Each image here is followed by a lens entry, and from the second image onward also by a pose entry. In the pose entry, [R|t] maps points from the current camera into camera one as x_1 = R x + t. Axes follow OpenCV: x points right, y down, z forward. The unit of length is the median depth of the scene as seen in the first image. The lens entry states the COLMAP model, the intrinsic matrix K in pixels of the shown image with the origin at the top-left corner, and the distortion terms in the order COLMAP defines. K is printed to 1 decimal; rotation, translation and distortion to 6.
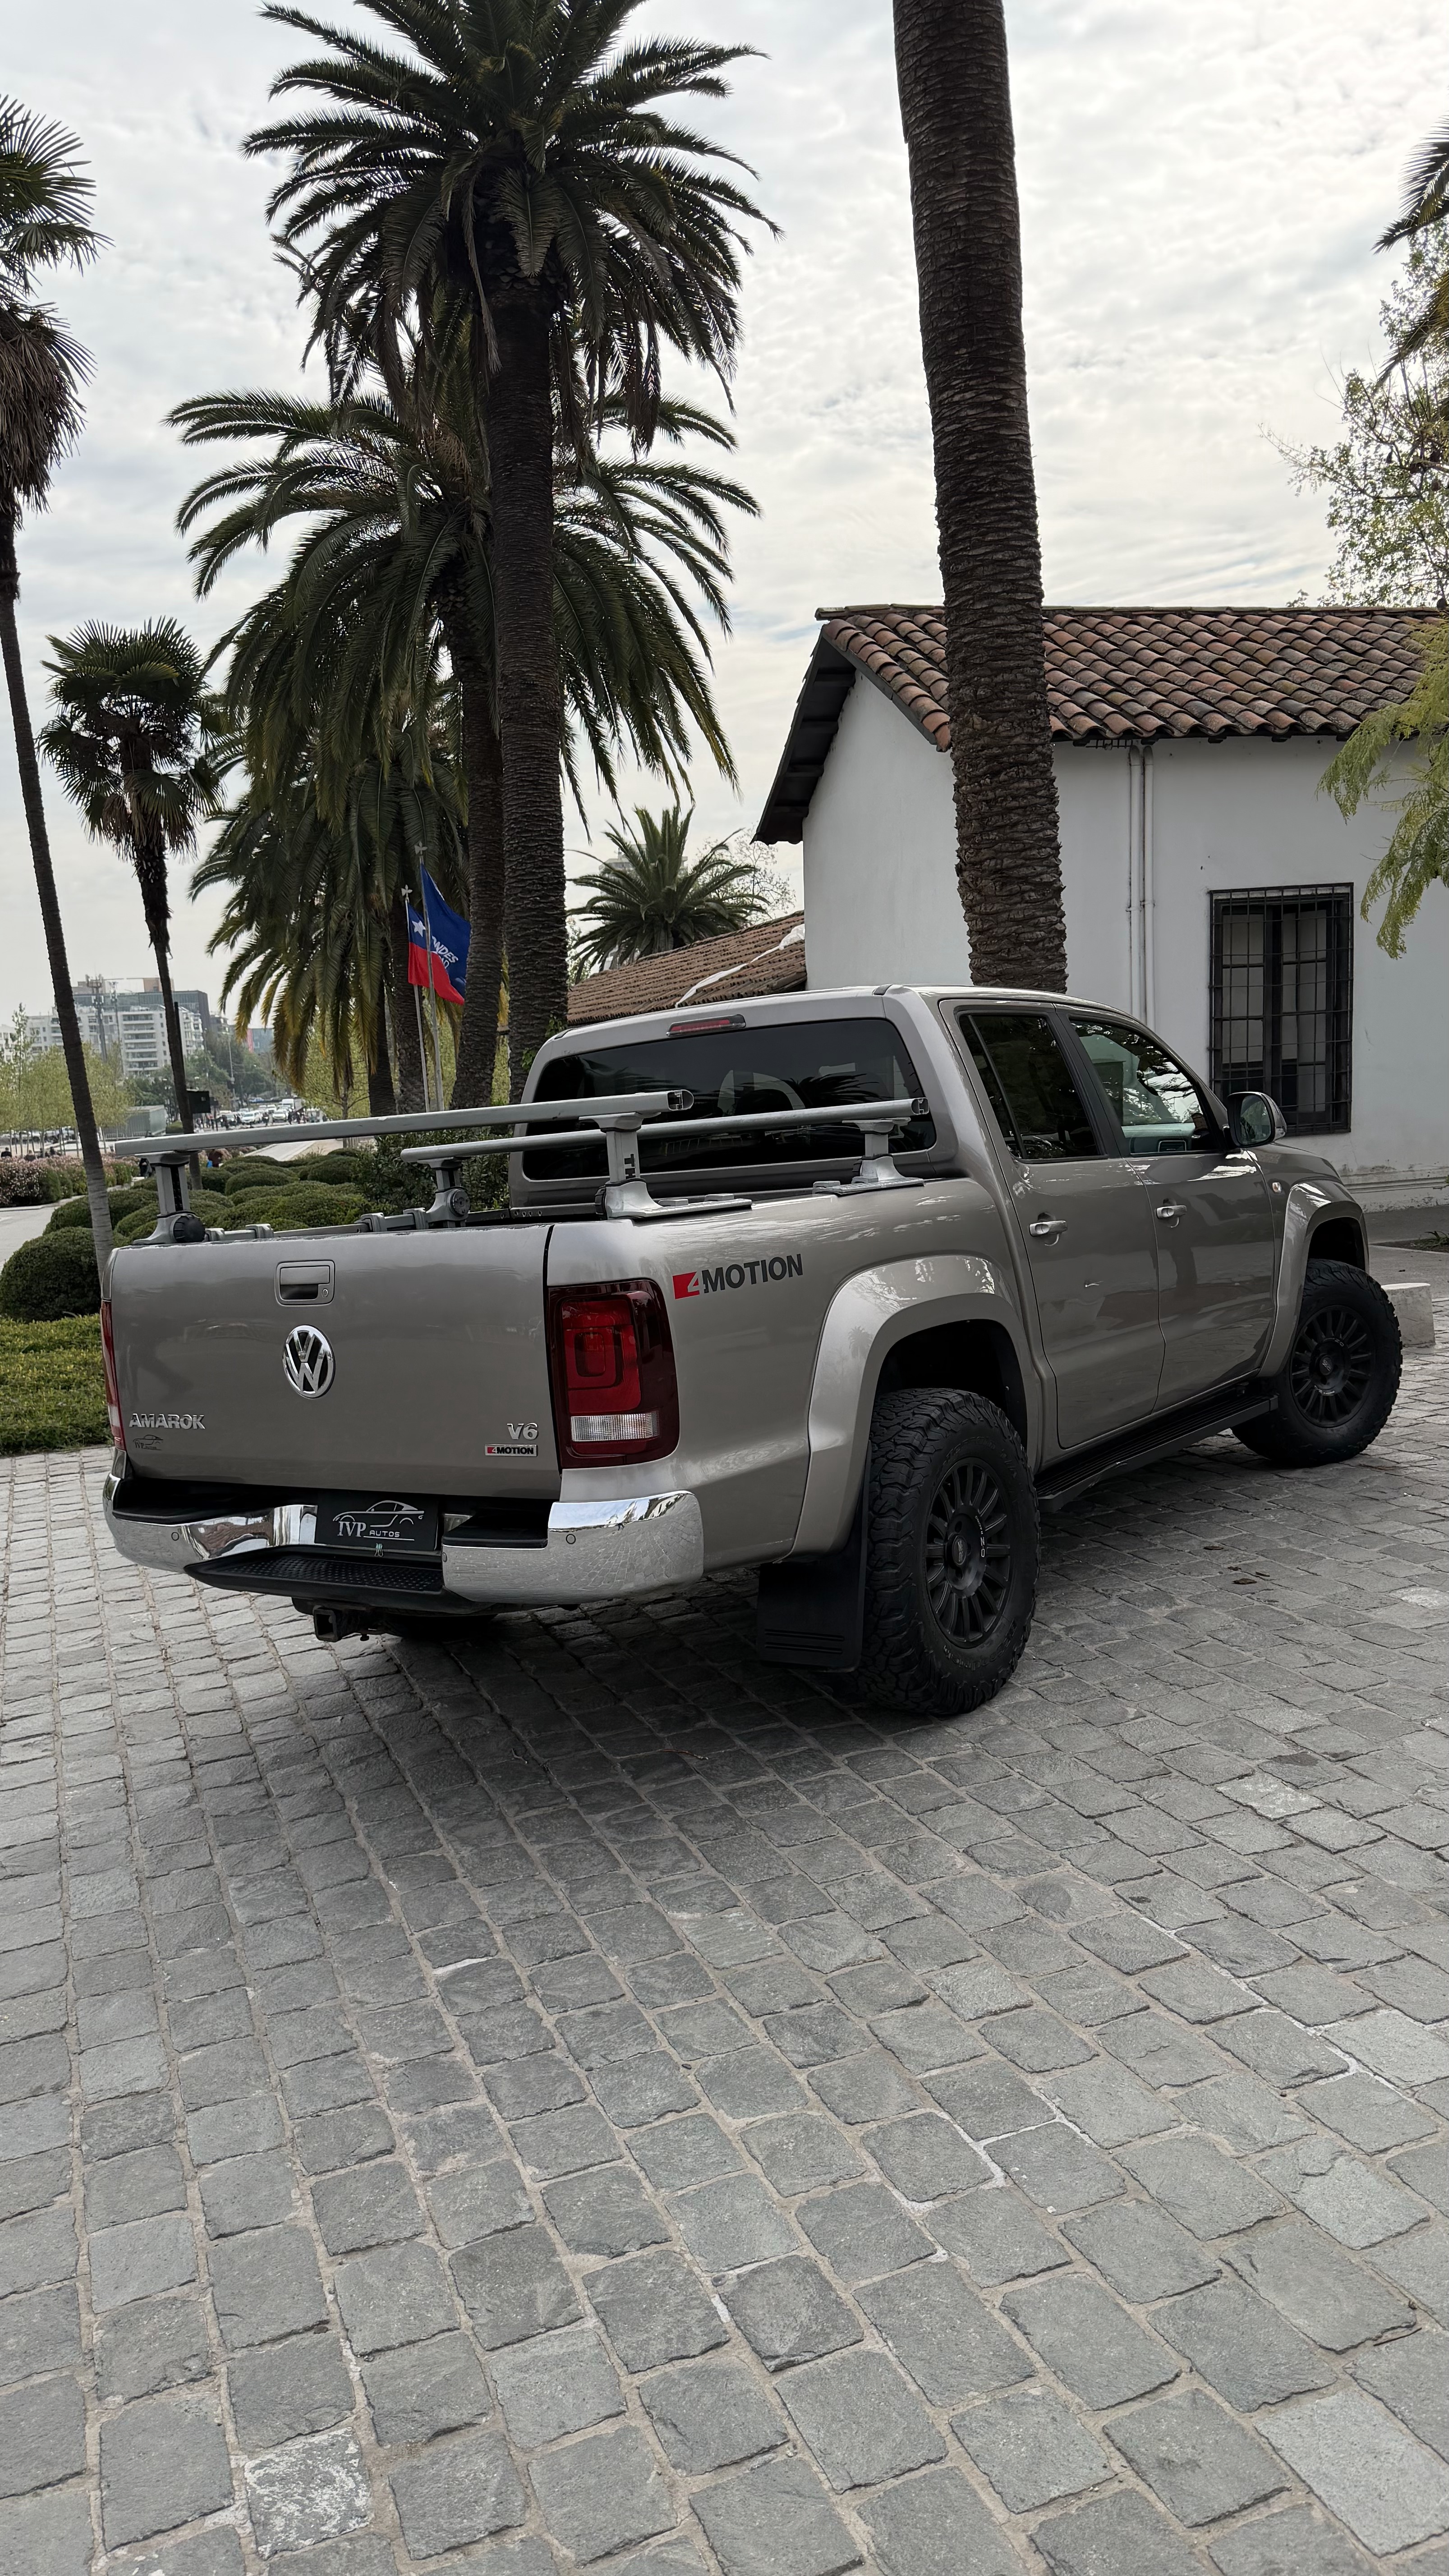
lens RADIAL K [[1854.3, 0, 729.9], [0, 1854.3, 1271.4], [0, 0, 1]] dist [0.002167, 0.007122]
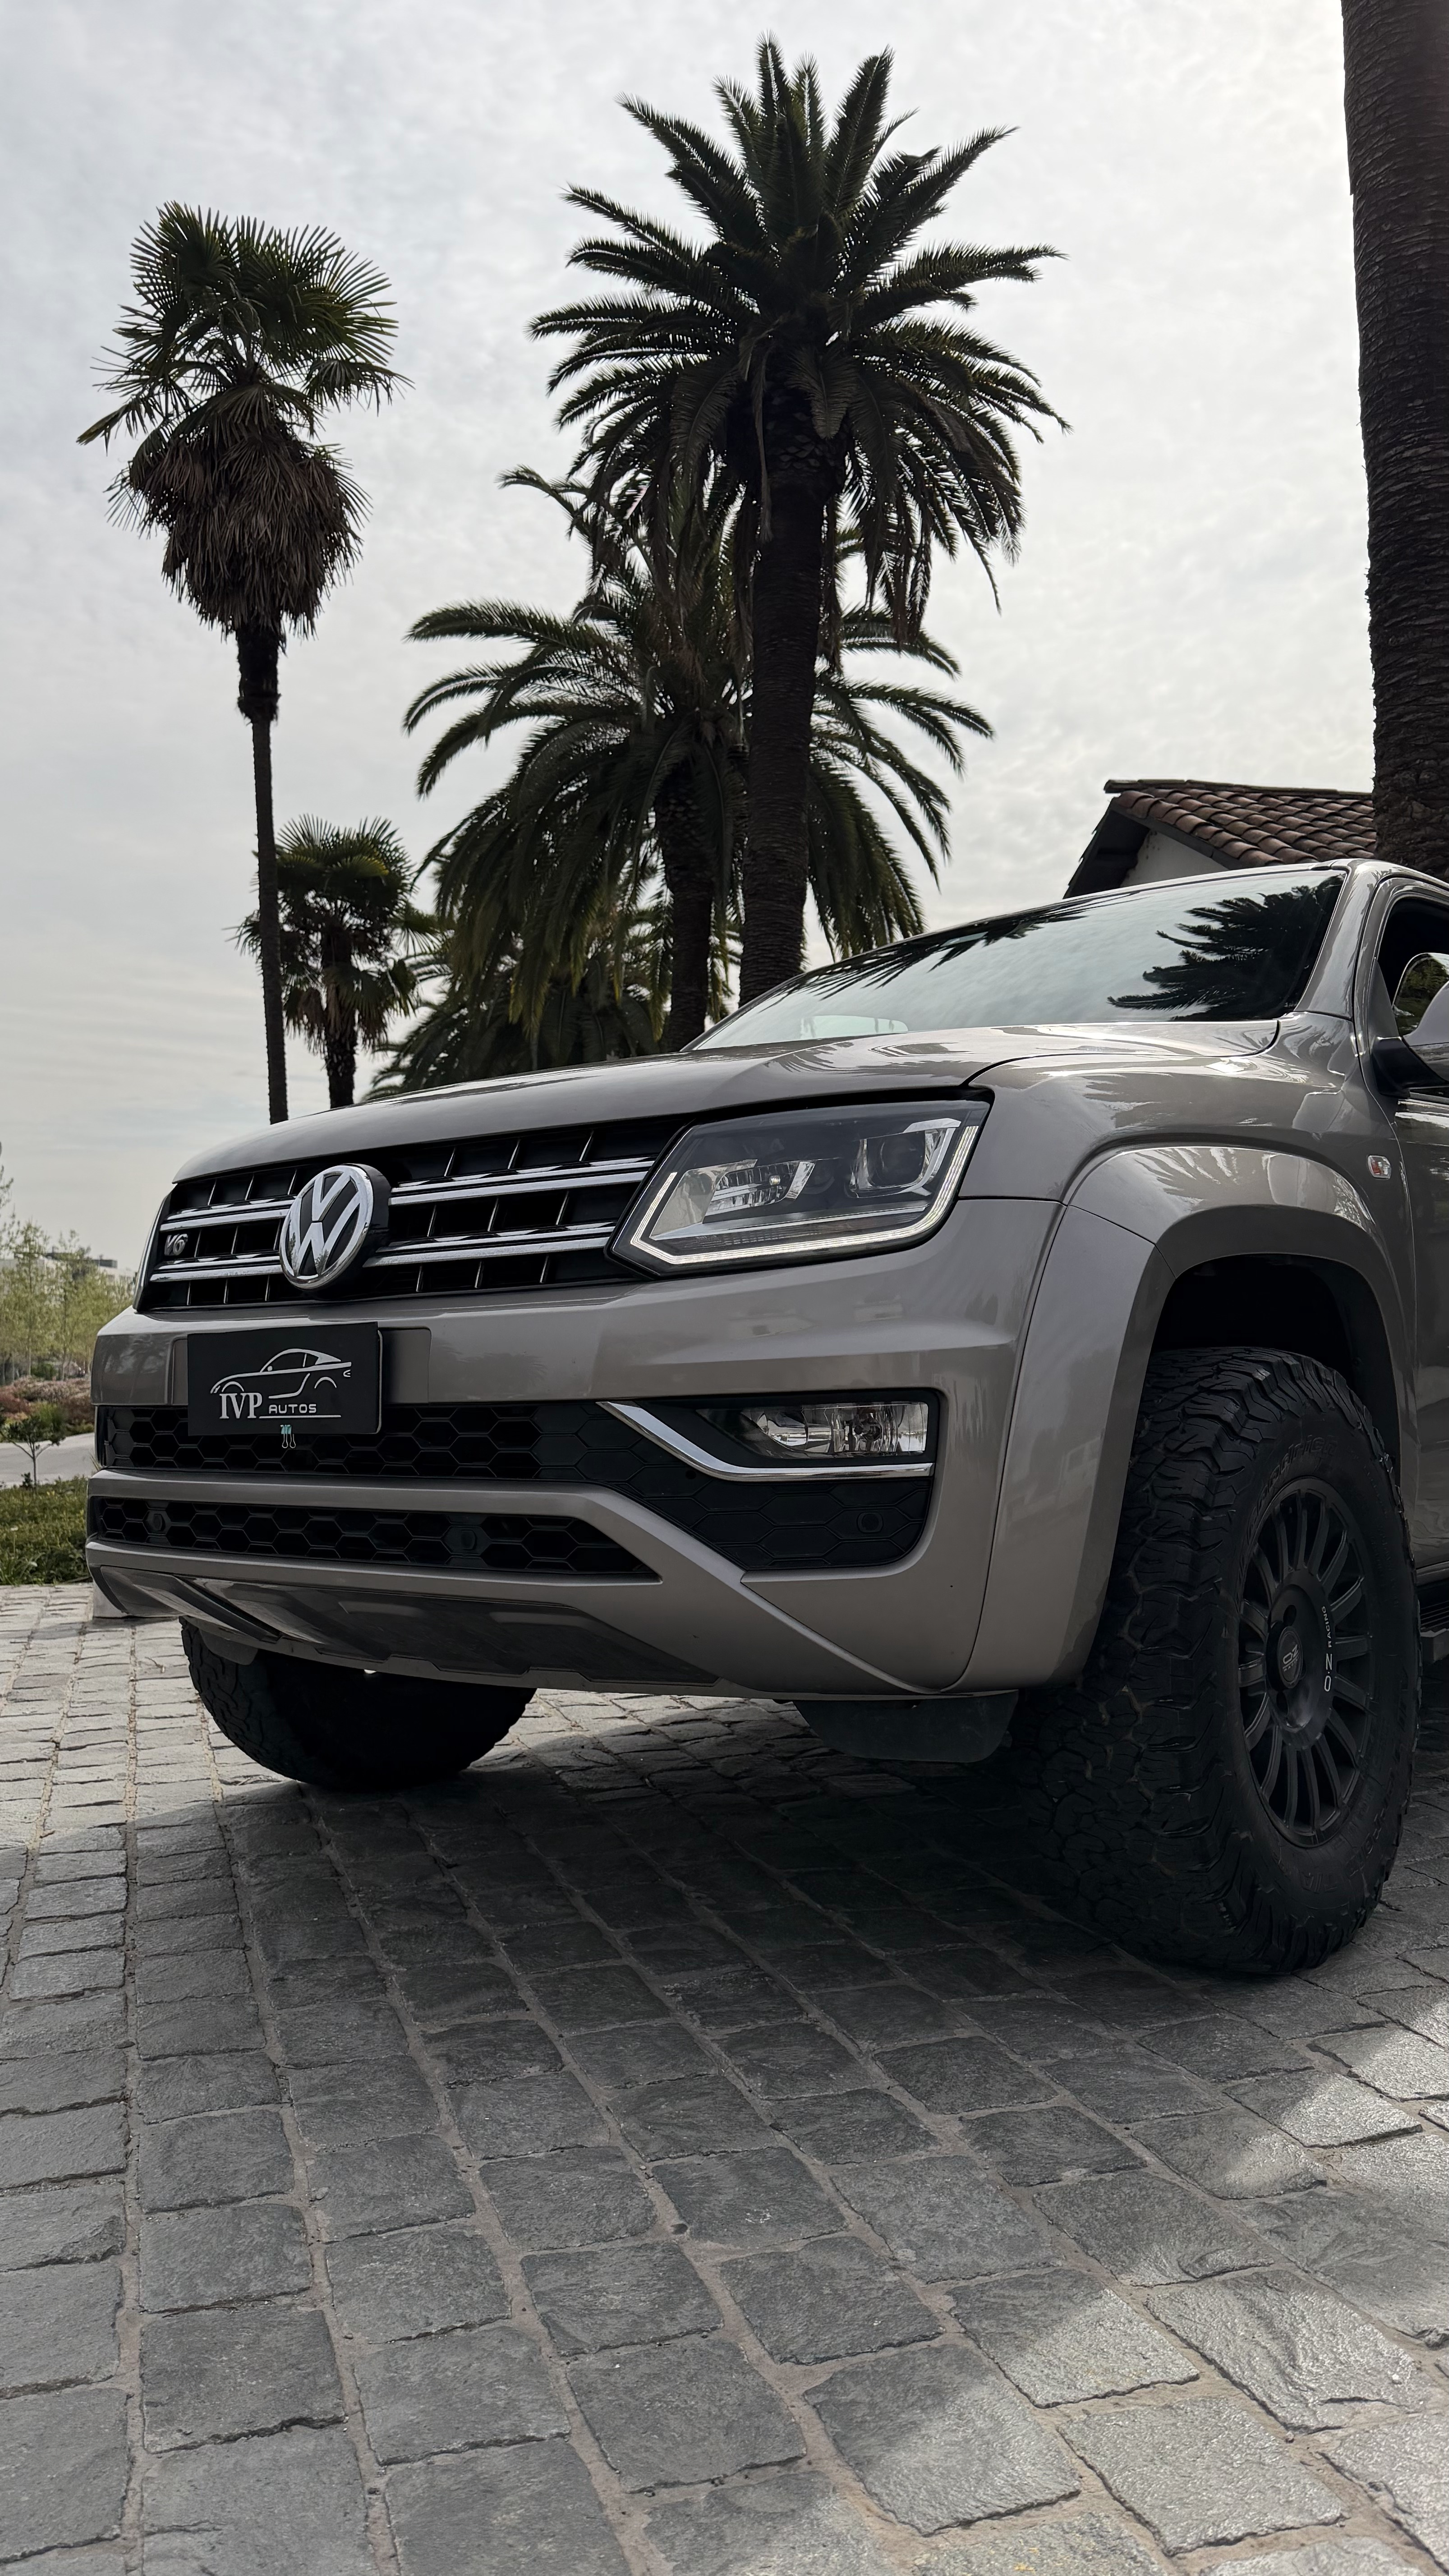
lens RADIAL K [[1818.1, 0, 731.3], [0, 1818.1, 1306.0], [0, 0, 1]] dist [0.016028, -0.039715]
pose [[0.997006, 0.059631, -0.049235, -0.077565], [-0.065793, 0.988677, -0.134870, 0.038713], [0.040635, 0.137706, 0.989639, 0.114064]]
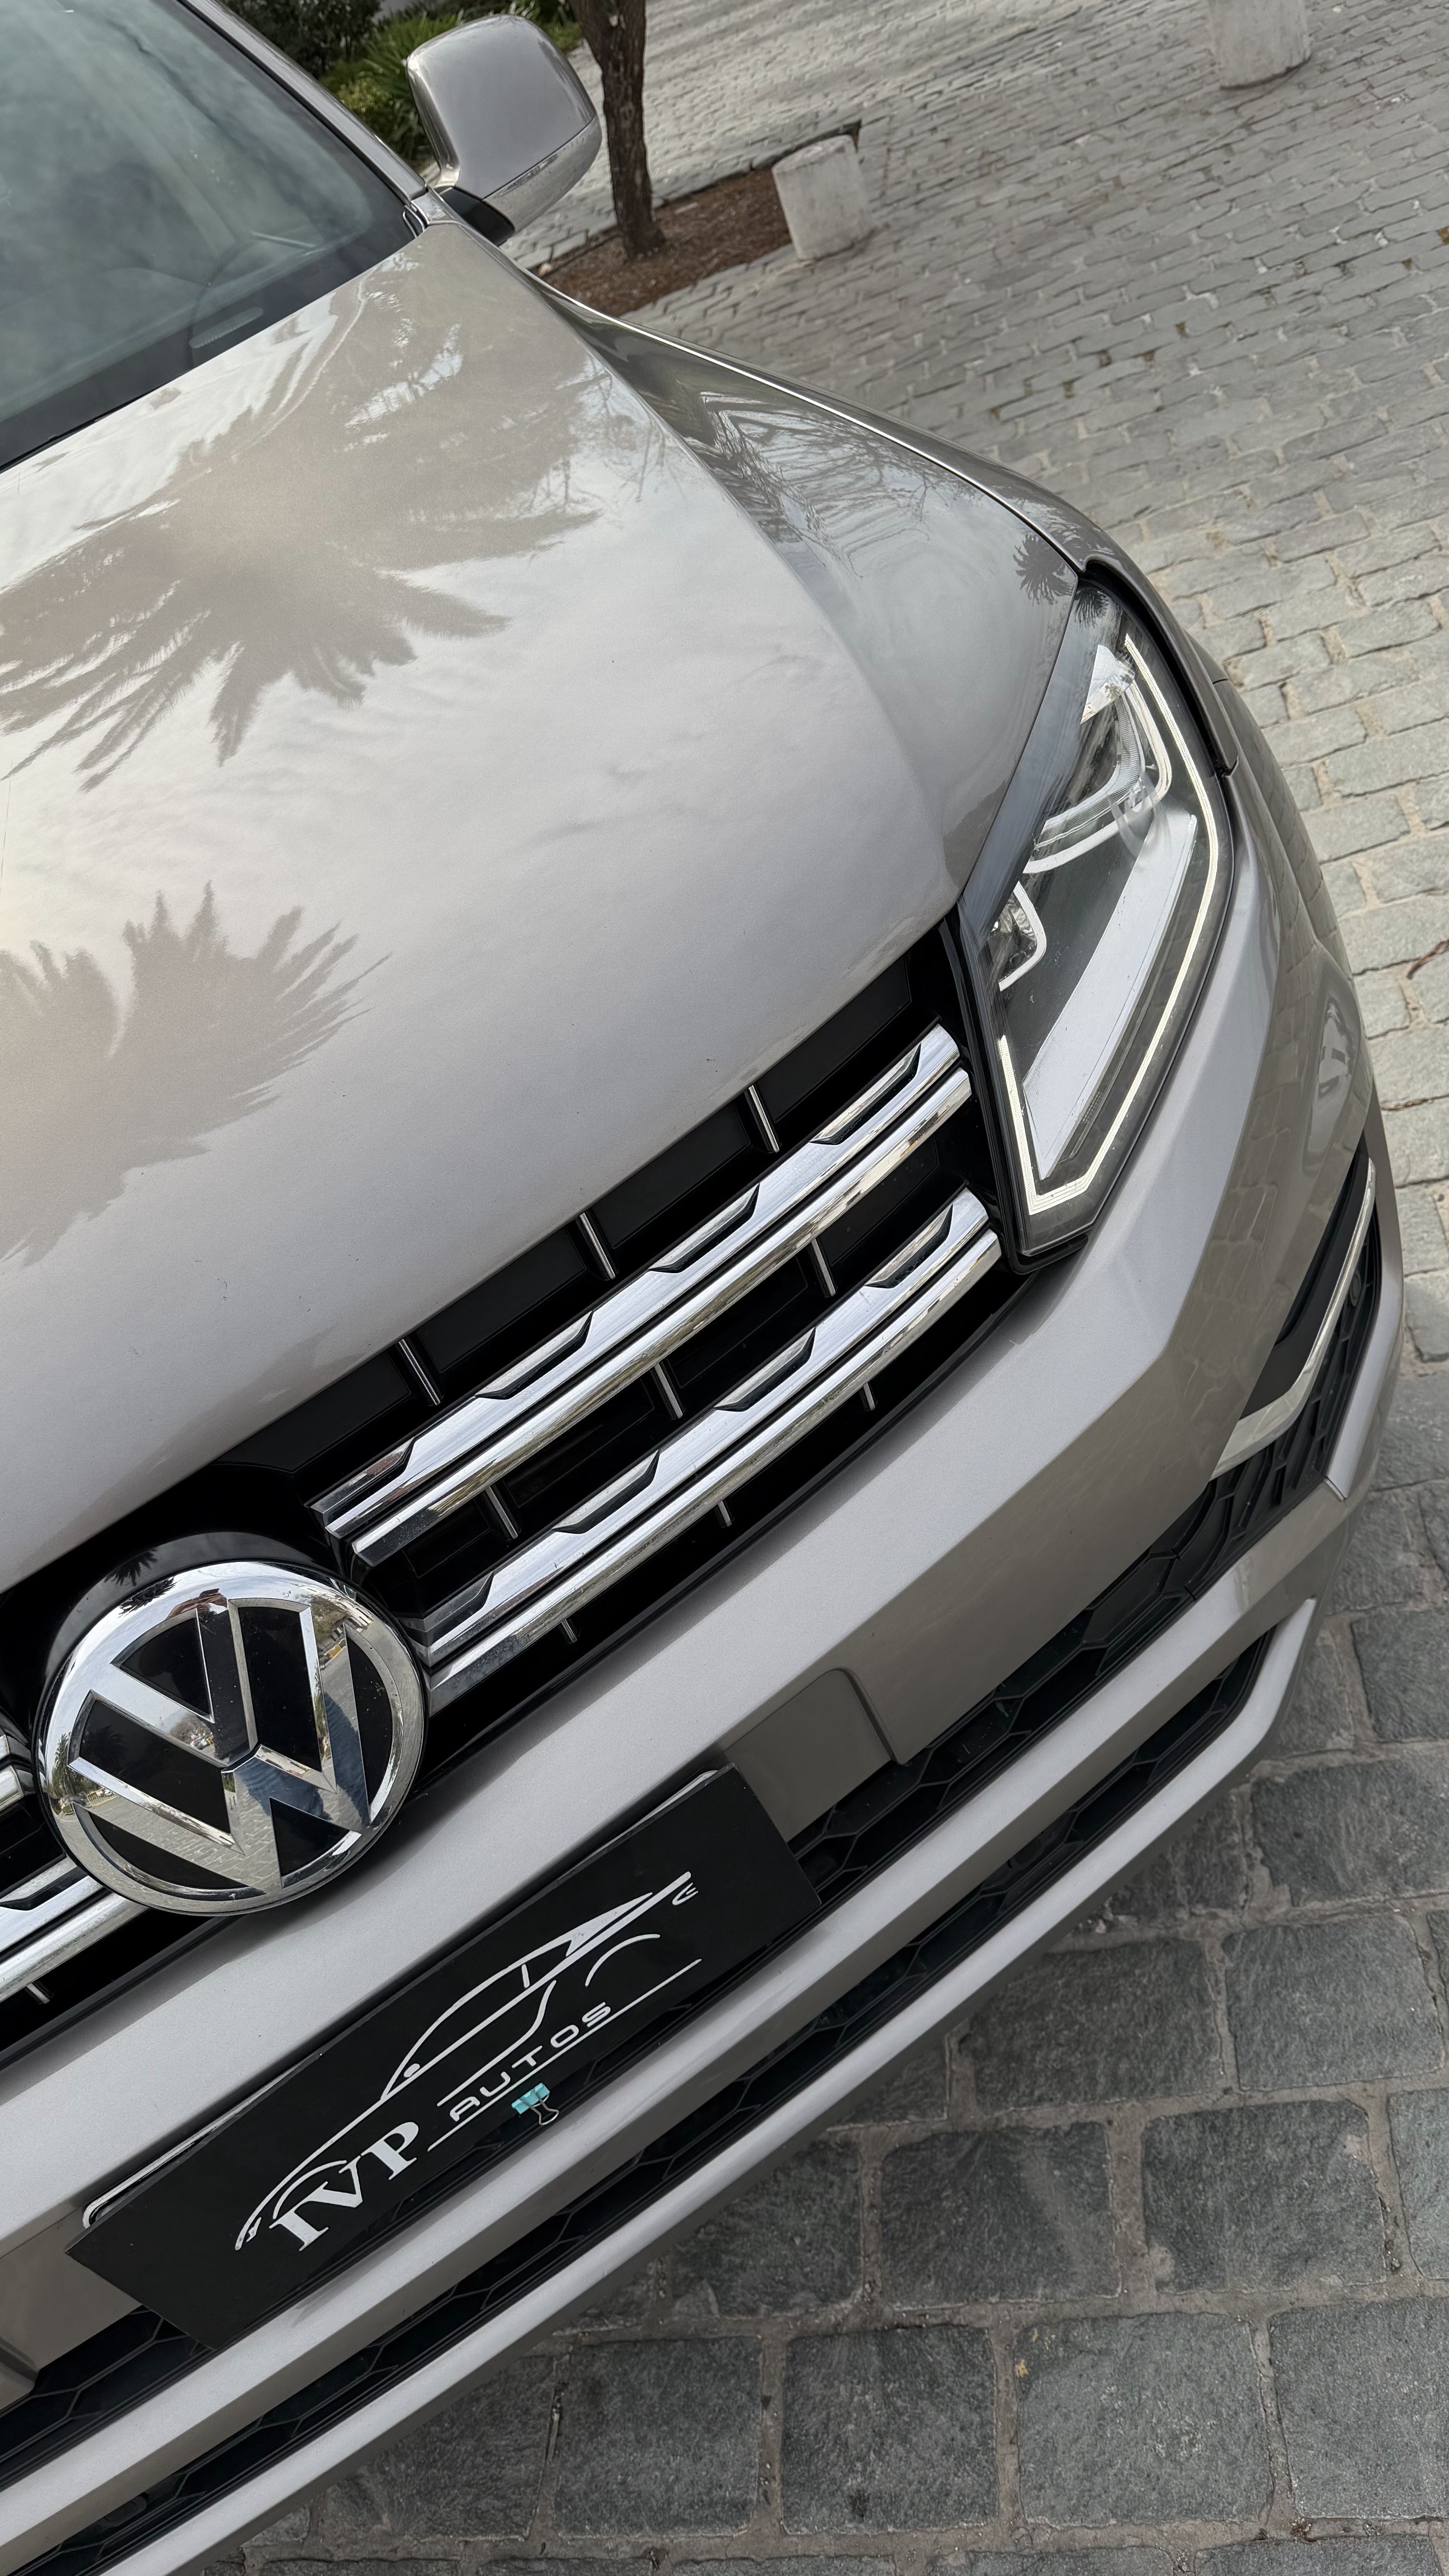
lens RADIAL K [[1817.3, 0, 724.5], [0, 1817.3, 1288.0], [0, 0, 1]] dist [0.006124, -0.011588]
pose [[0.412888, -0.645058, 0.642980, -0.128631], [0.382913, 0.763485, 0.520066, -0.009054], [-0.826378, 0.031476, 0.562235, 0.201092]]
